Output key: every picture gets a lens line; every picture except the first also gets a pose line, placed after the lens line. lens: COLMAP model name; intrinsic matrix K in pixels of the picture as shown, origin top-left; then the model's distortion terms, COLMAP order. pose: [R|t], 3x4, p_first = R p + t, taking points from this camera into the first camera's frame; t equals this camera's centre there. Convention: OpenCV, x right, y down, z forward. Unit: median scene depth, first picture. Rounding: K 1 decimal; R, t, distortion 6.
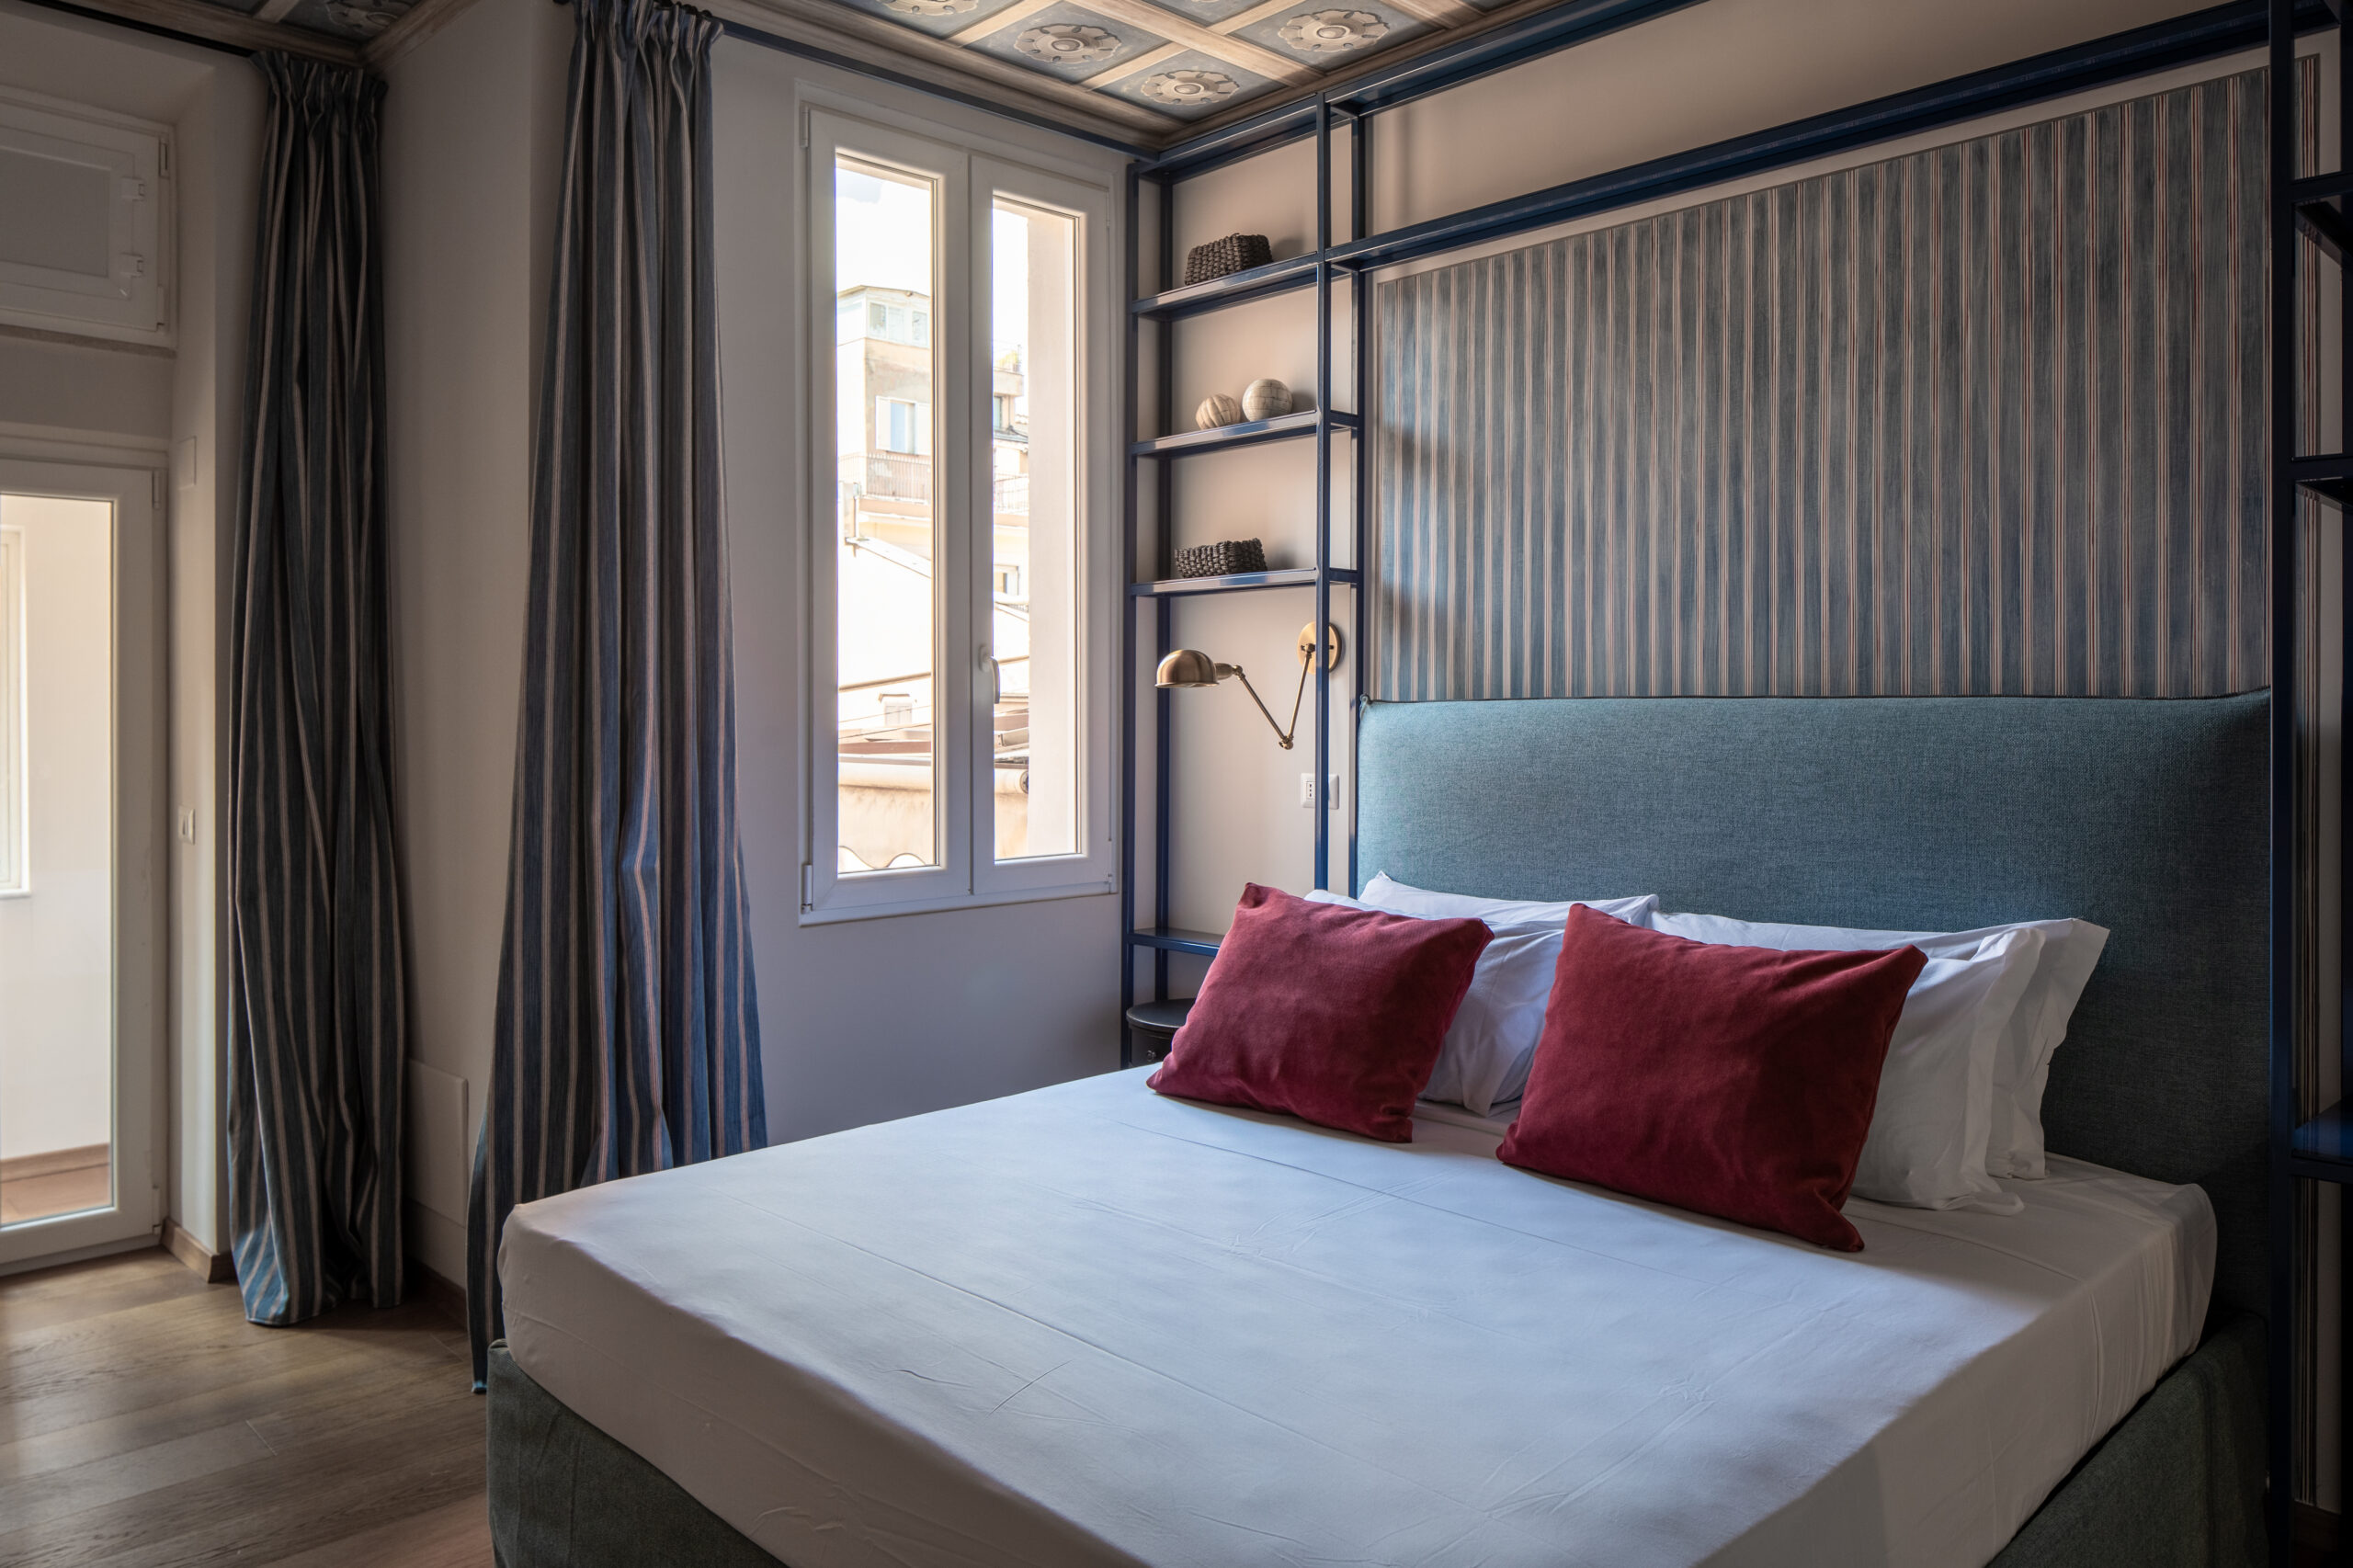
lens RADIAL K [[1653.7, 0, 1177.3], [0, 1653.7, 694.1], [0, 0, 1]] dist [-0.004212, -0.002702]
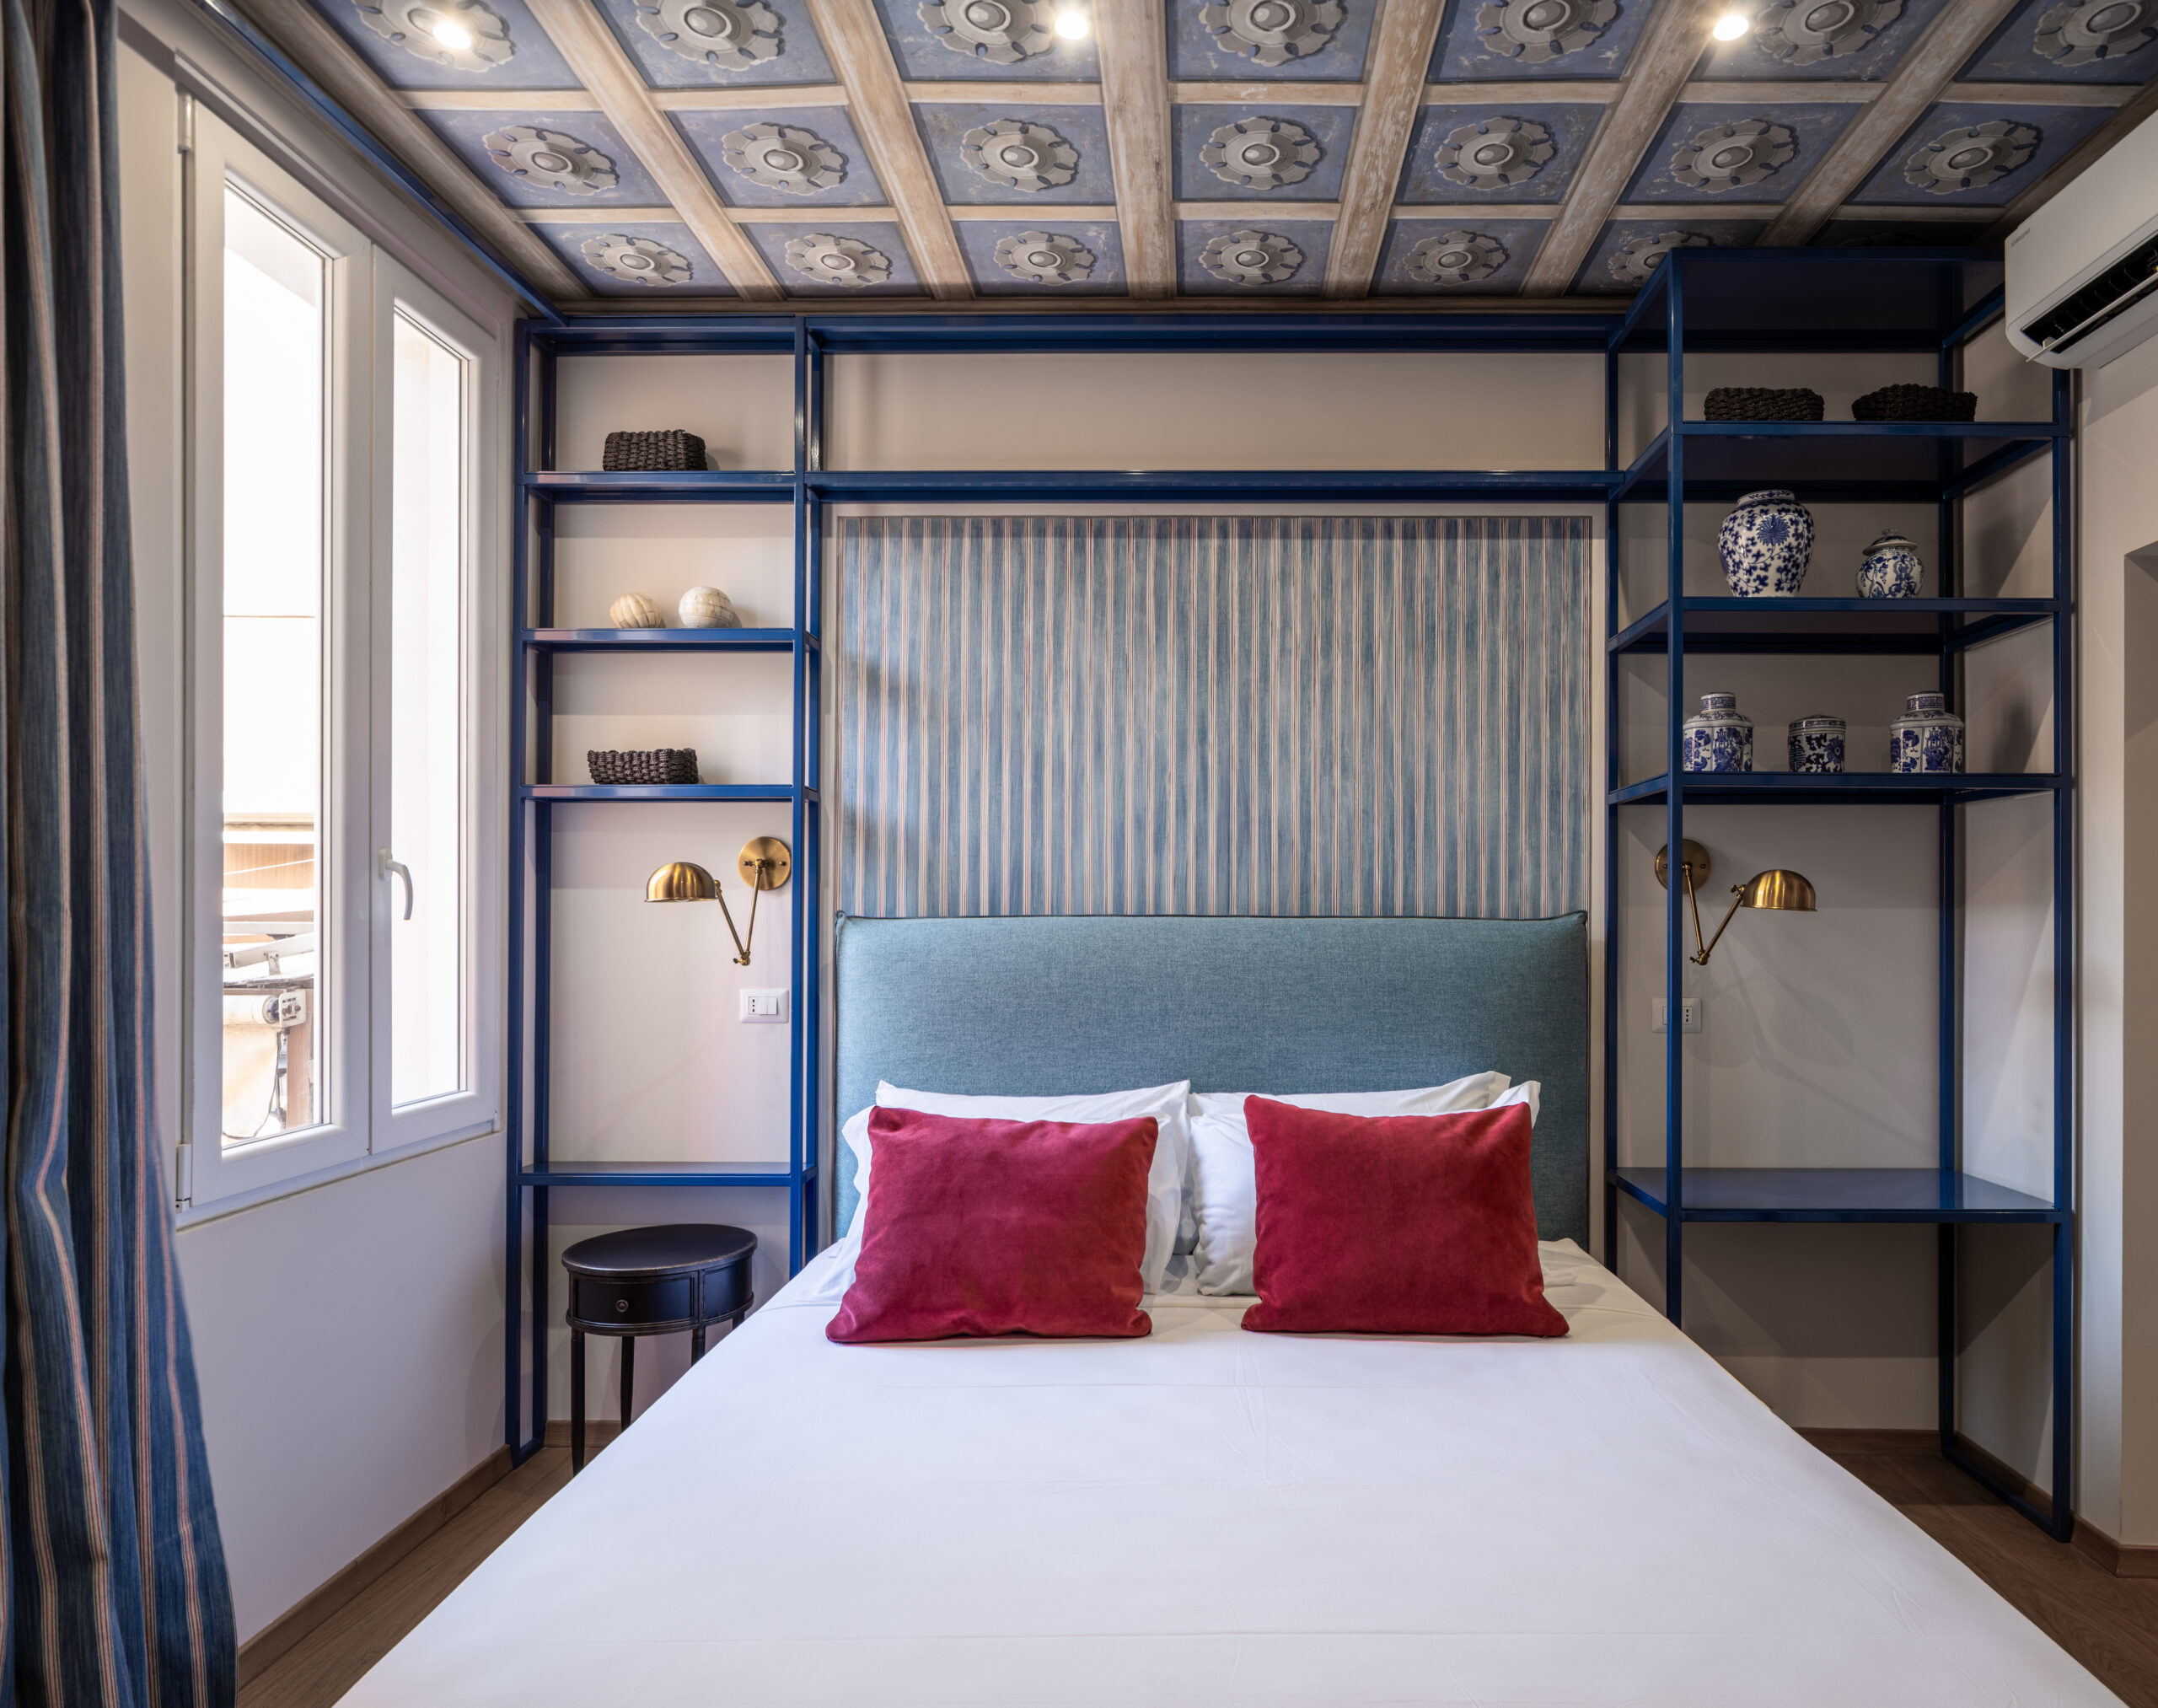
lens RADIAL K [[1265.8, 0, 1215.5], [0, 1265.8, 903.9], [0, 0, 1]] dist [-0.006361, -0.001365]
pose [[0.688316, 0.009712, 0.725346, -0.347918], [-0.009612, 0.999945, -0.004268, -0.003279], [-0.725347, -0.004034, 0.688371, 0.330462]]
